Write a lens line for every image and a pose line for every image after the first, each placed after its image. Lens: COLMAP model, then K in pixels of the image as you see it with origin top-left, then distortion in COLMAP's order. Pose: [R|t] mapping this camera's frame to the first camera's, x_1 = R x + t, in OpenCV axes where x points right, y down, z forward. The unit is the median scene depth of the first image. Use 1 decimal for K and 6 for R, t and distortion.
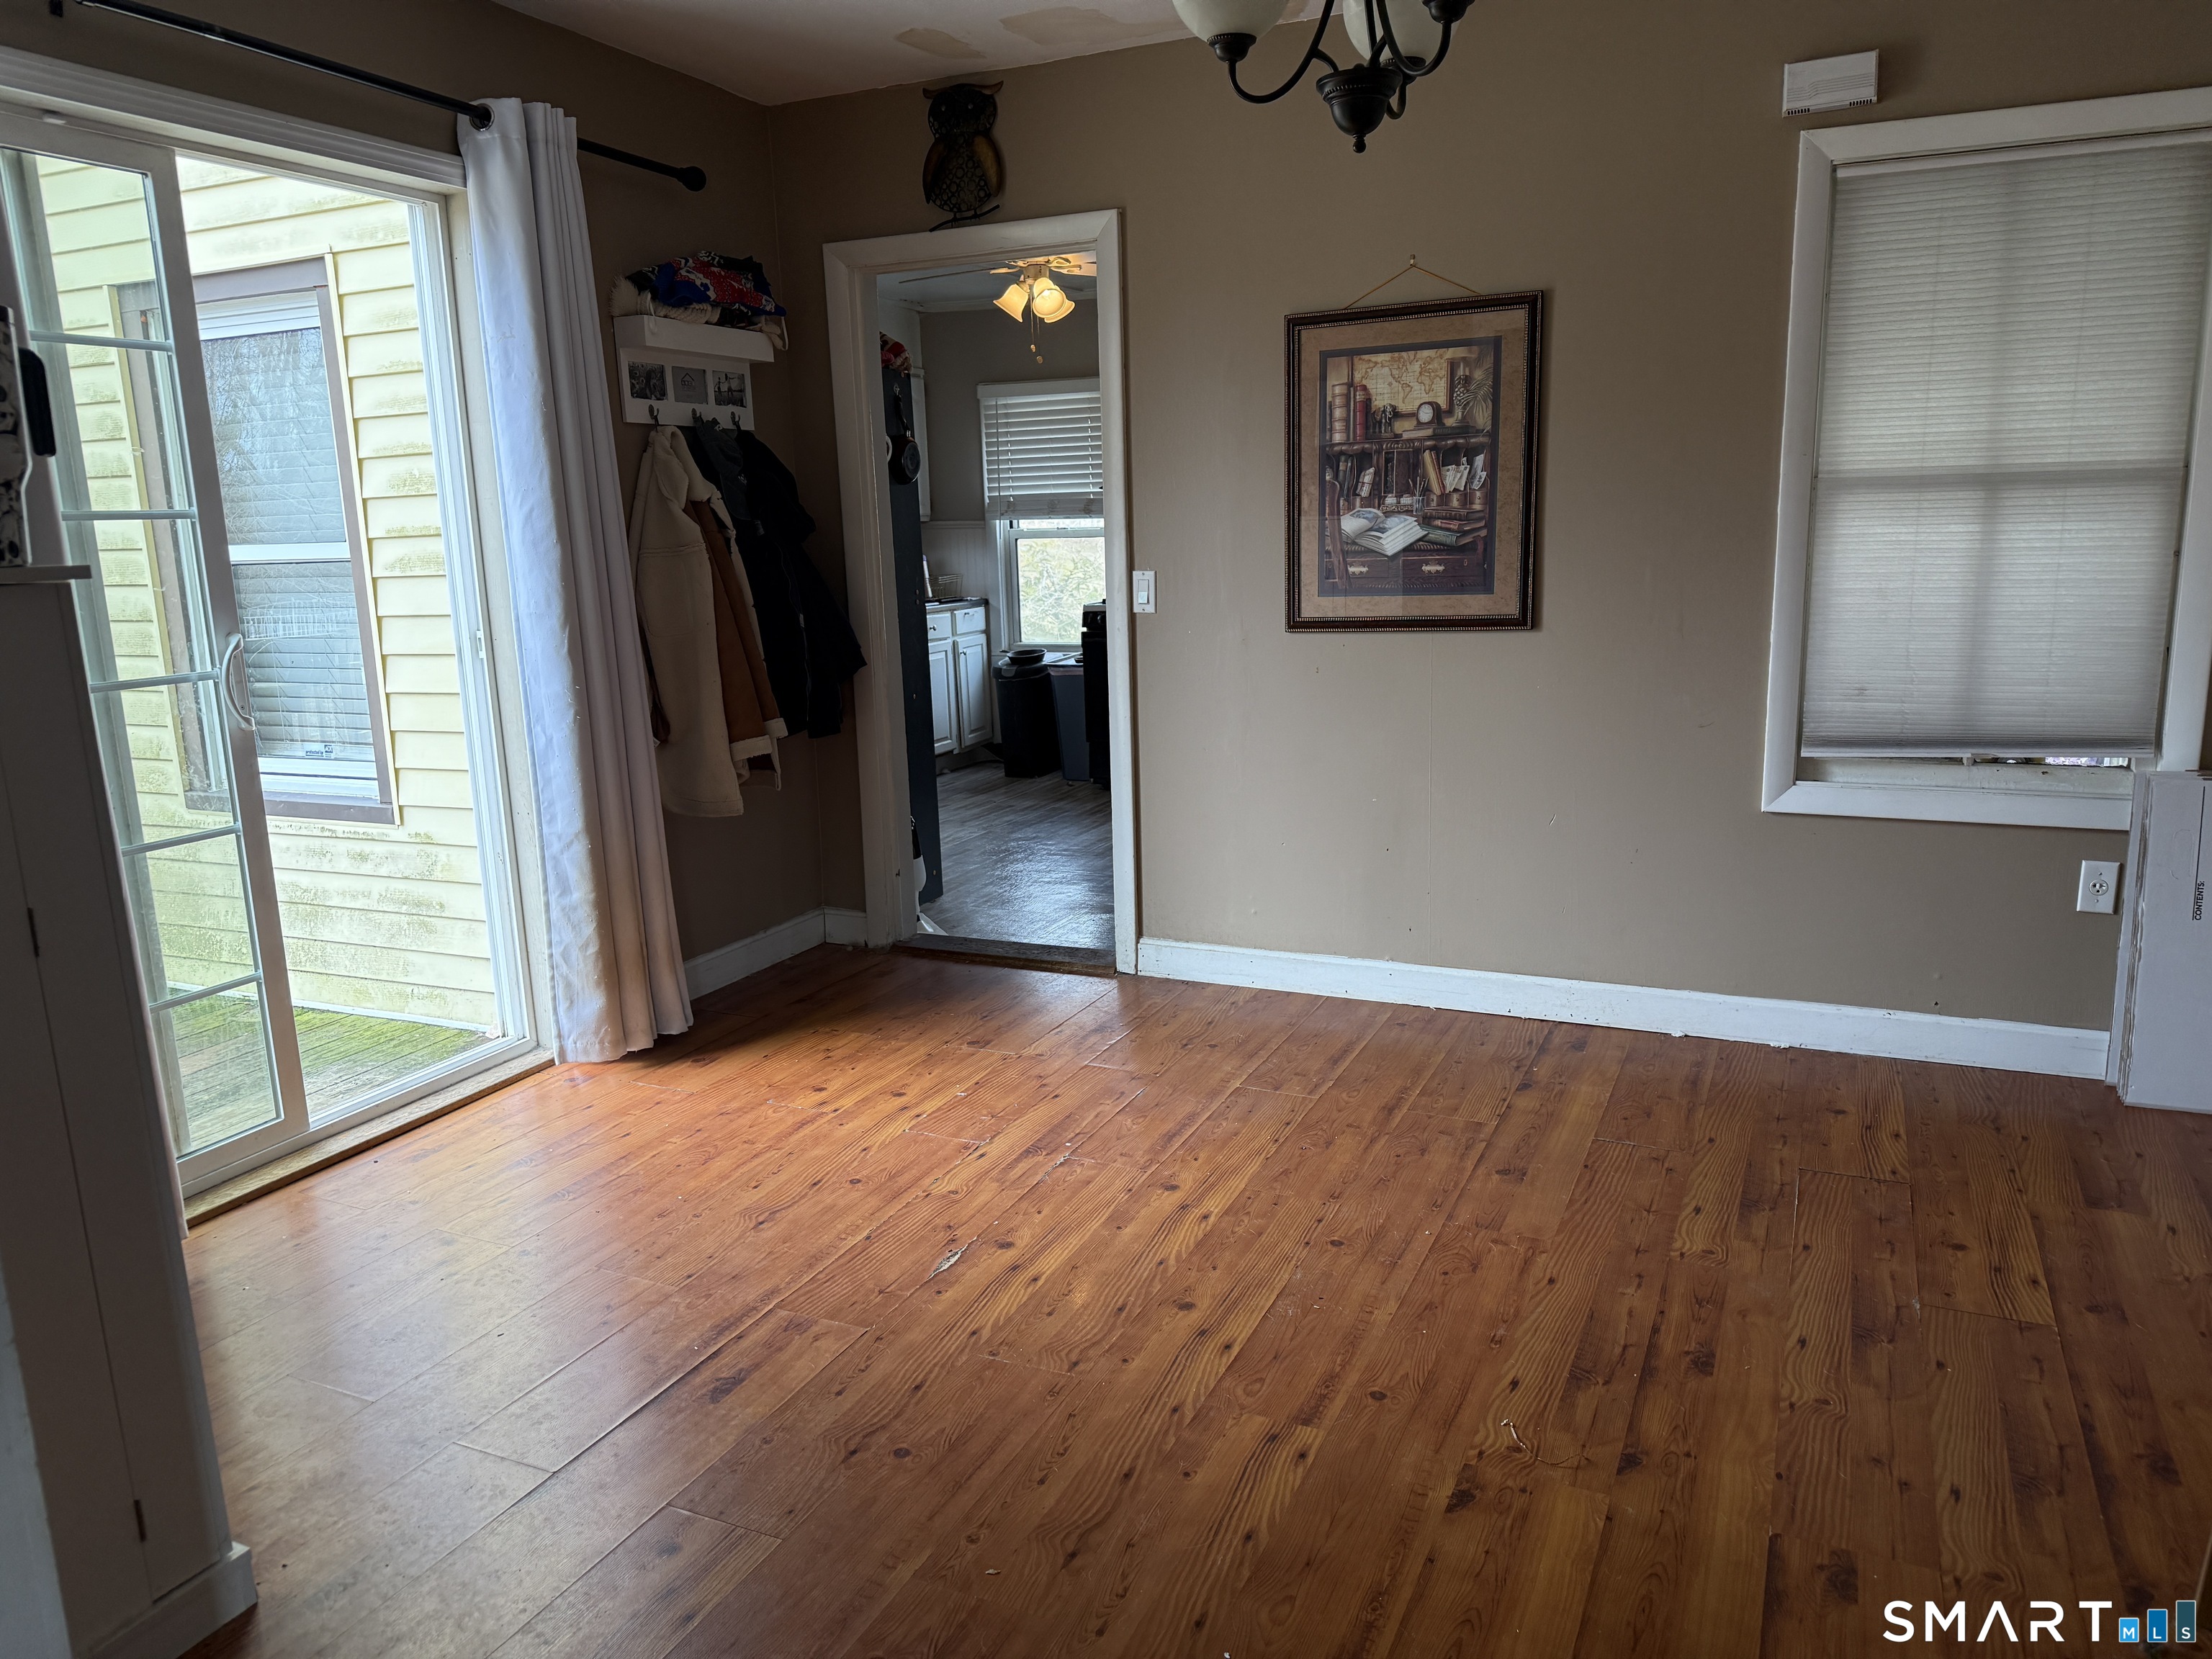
lens RADIAL K [[1556.4, 0, 1106.0], [0, 1556.4, 829.5], [0, 0, 1]] dist [0.063147, -0.077393]
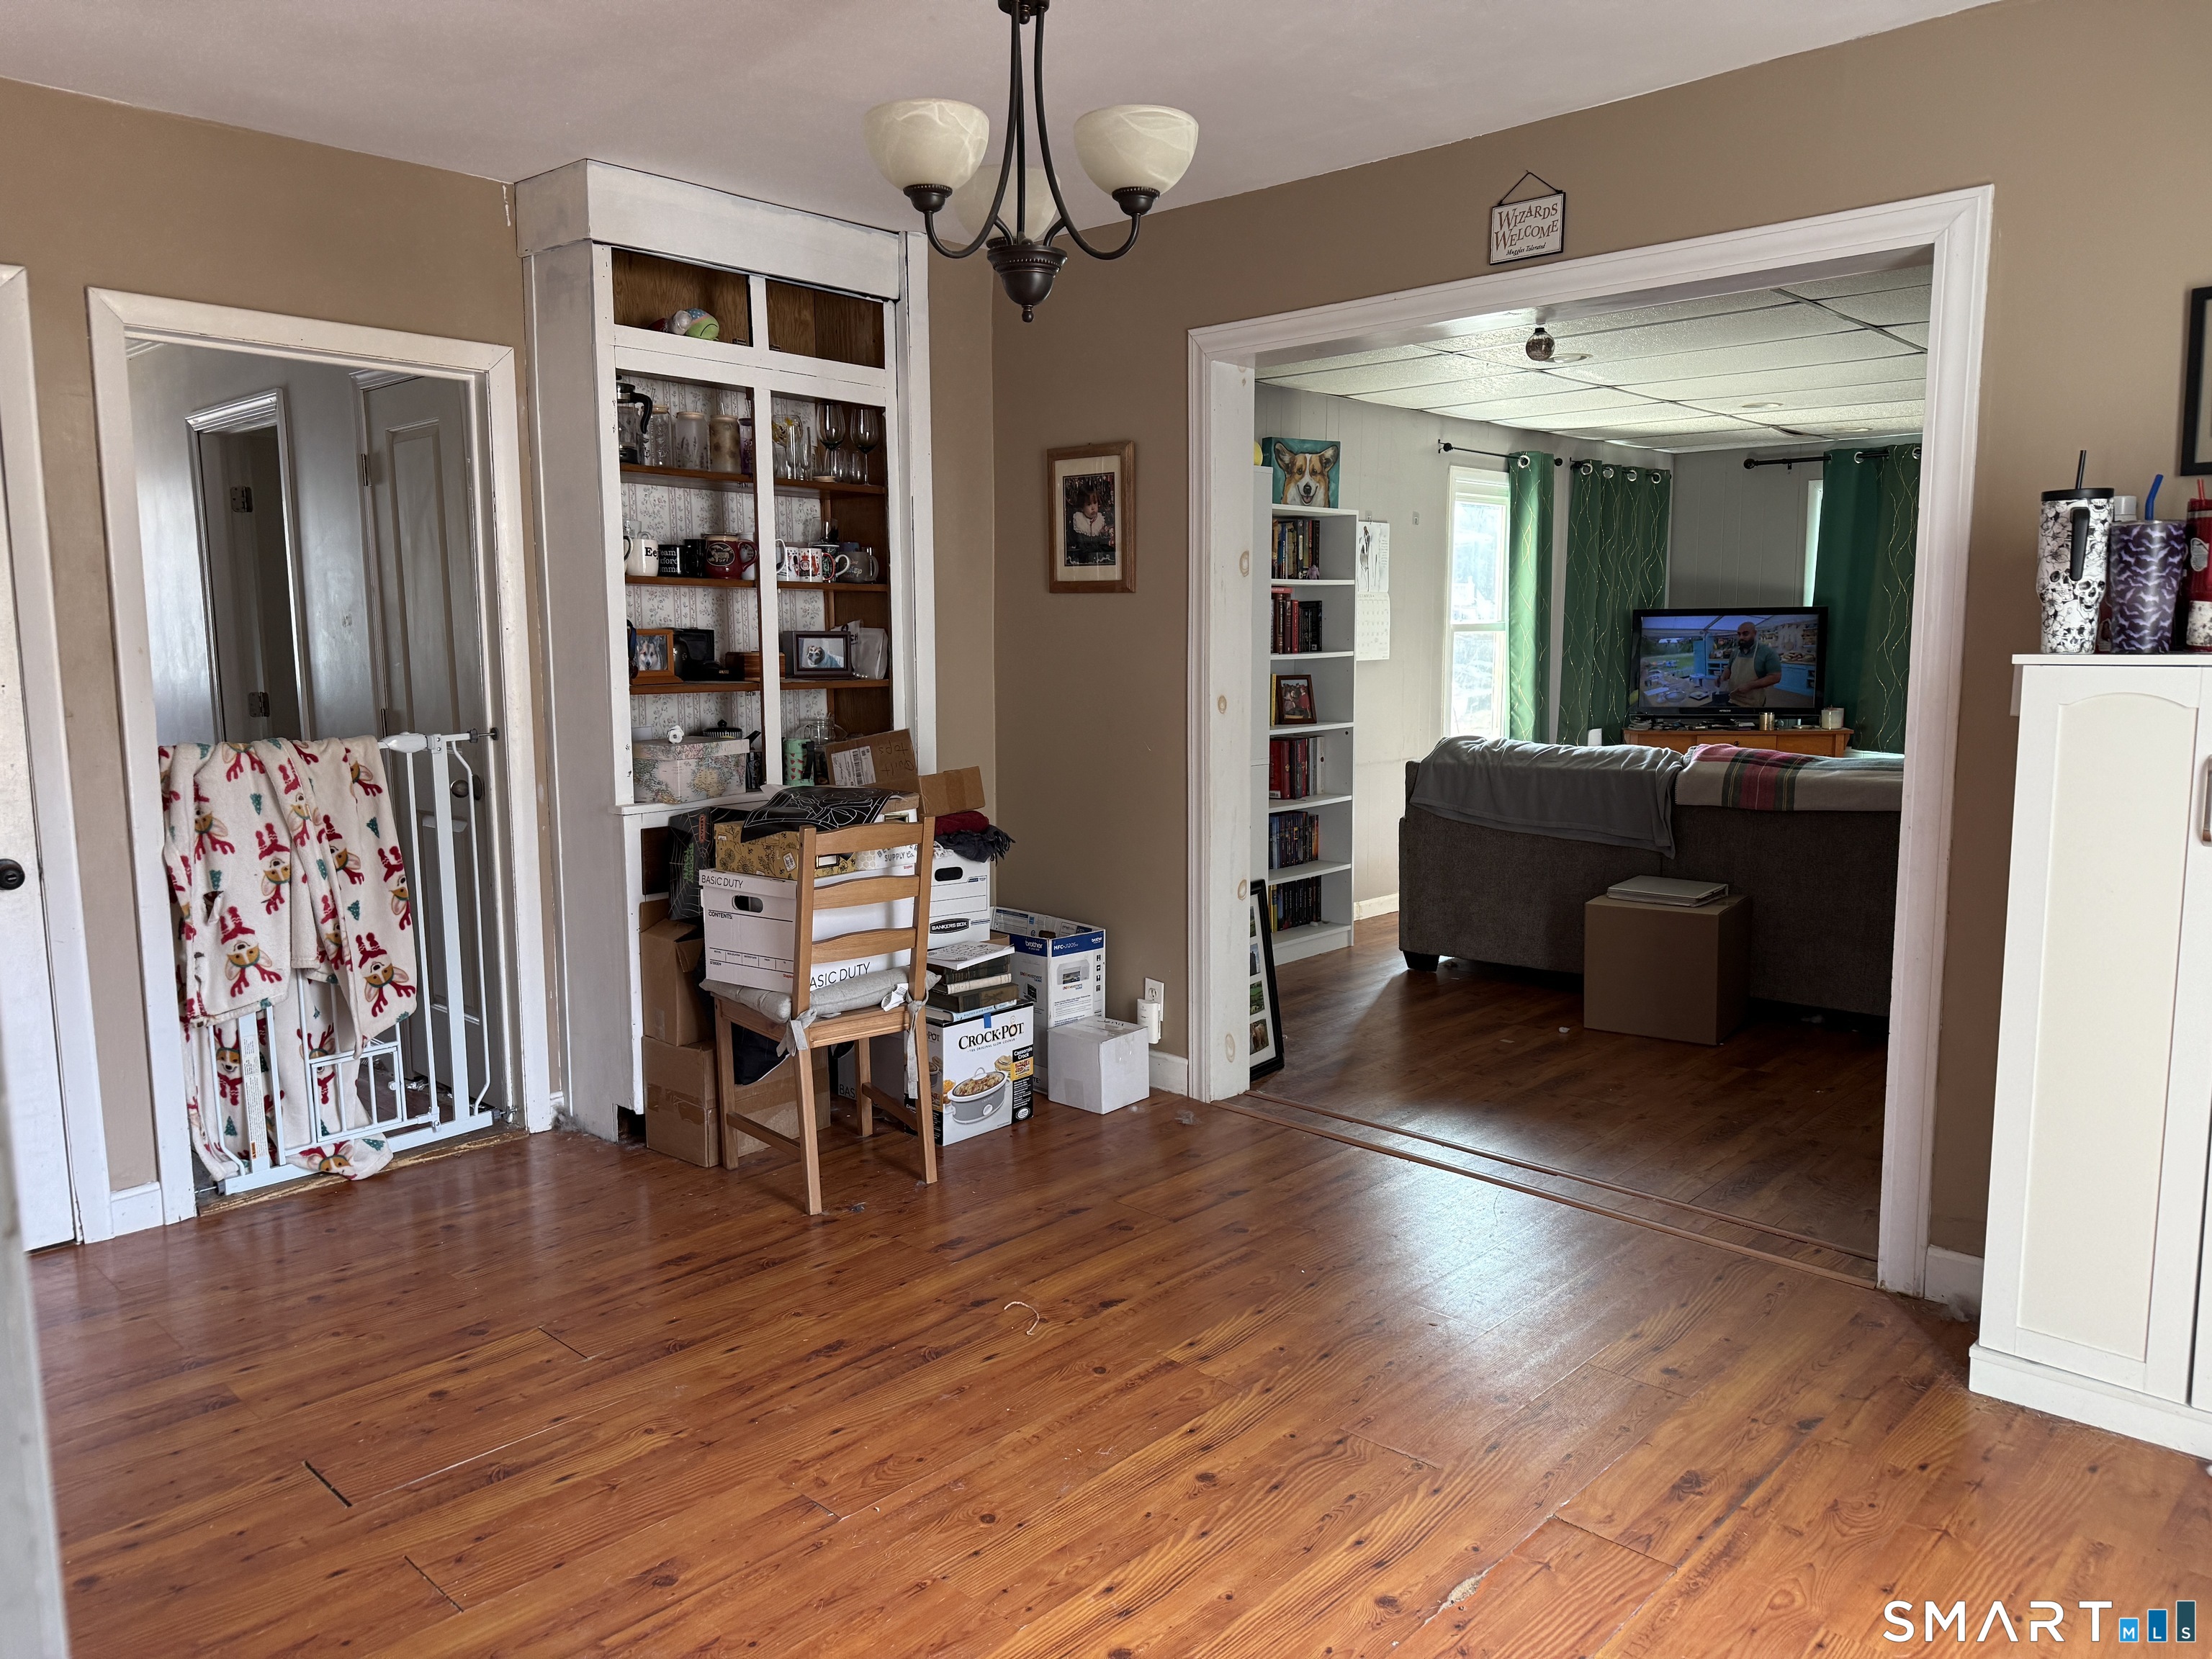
lens RADIAL K [[1556.4, 0, 1106.0], [0, 1556.4, 829.5], [0, 0, 1]] dist [0.063147, -0.077393]
pose [[-0.948156, -0.004651, 0.317772, -0.176577], [0.096624, 0.948340, 0.302182, -0.330970], [-0.302761, 0.317220, -0.898725, 1.617375]]
